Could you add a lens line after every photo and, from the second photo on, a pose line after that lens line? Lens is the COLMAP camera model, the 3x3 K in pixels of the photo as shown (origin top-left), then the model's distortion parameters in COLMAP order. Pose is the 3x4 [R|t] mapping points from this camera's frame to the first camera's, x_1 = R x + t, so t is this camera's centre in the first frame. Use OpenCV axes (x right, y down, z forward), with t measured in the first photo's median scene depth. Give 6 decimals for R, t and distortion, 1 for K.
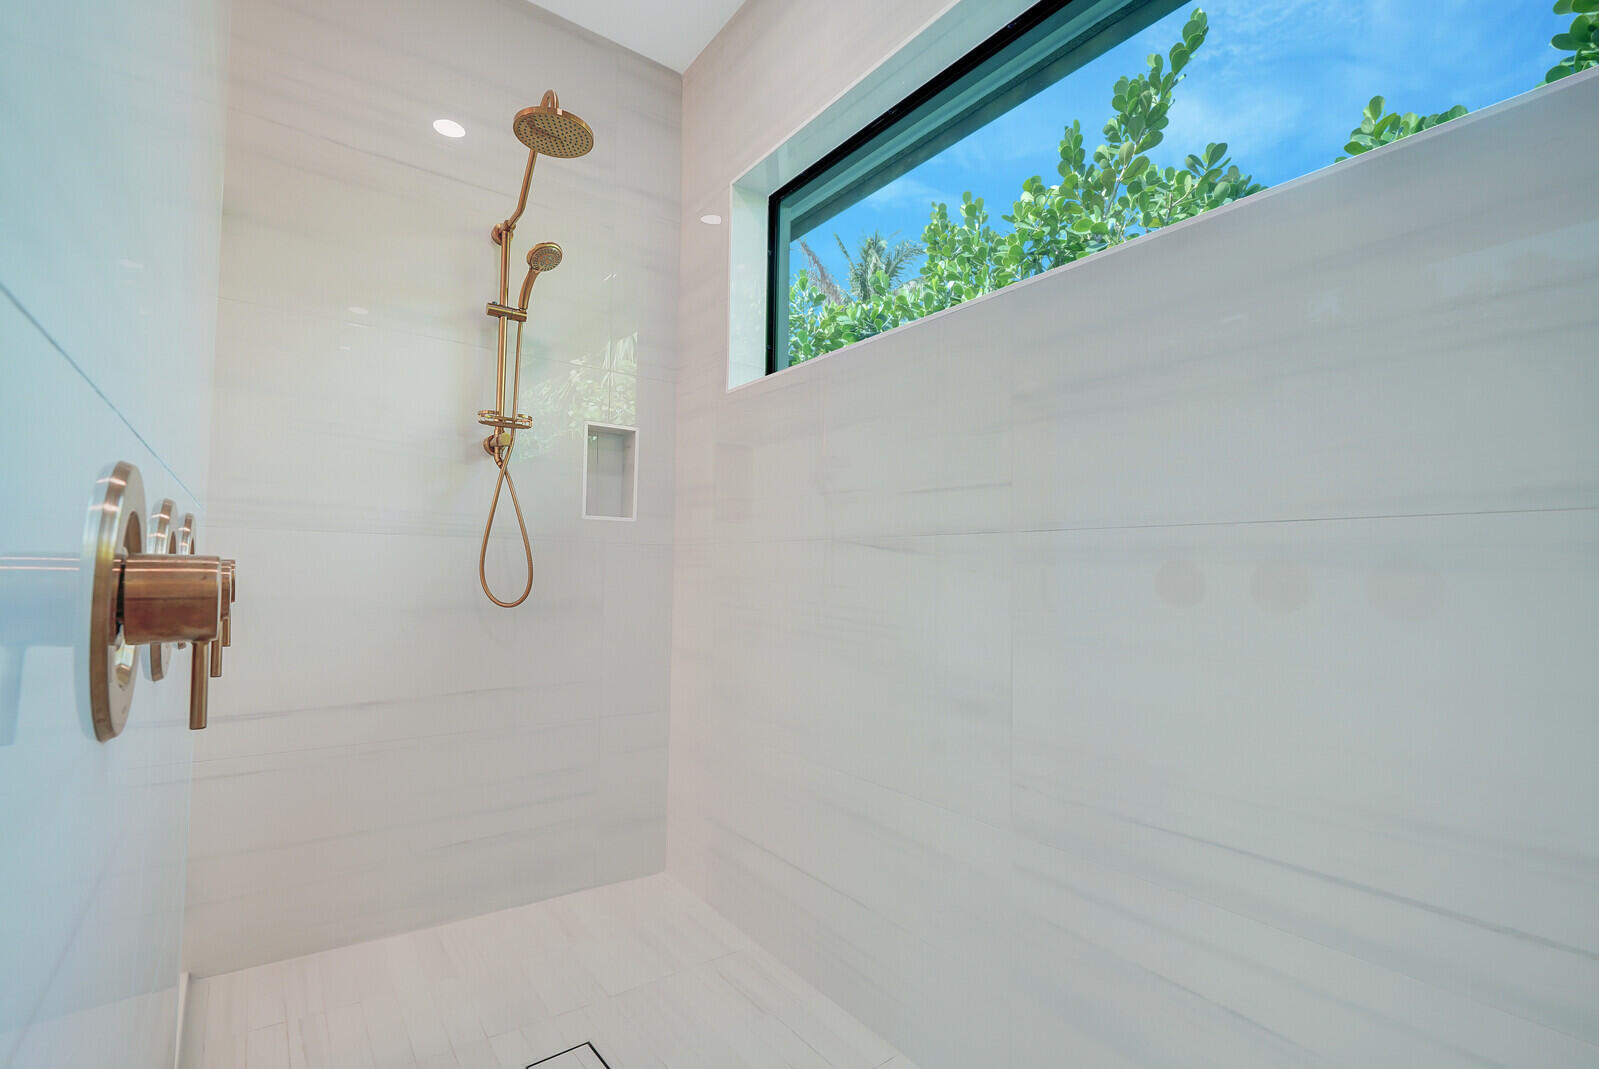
lens RADIAL K [[732.1, 0, 801.7], [0, 732.1, 538.7], [0, 0, 1]] dist [0.000747, 0.000133]
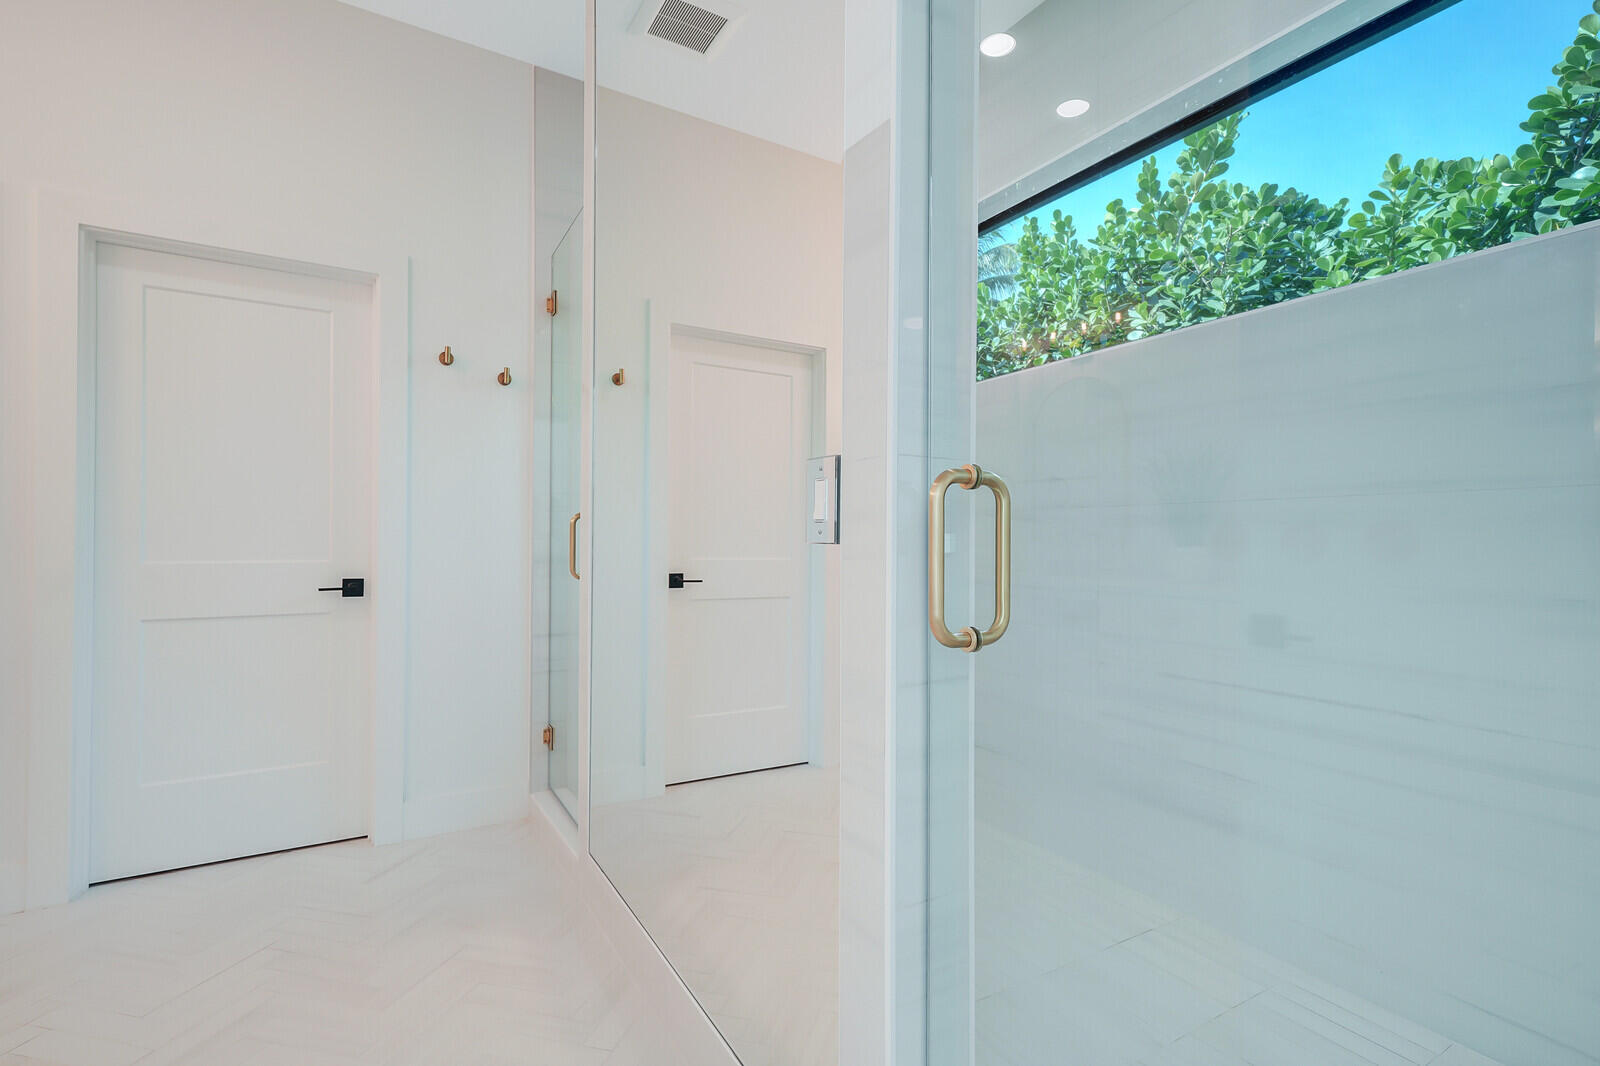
lens RADIAL K [[732.6, 0, 797.3], [0, 732.6, 535.4], [0, 0, 1]] dist [0.000747, 0.000133]
pose [[0.993964, -0.014059, -0.108802, -0.077432], [0.017537, 0.999363, 0.031074, -0.000888], [0.108296, -0.032794, 0.993578, -0.263480]]
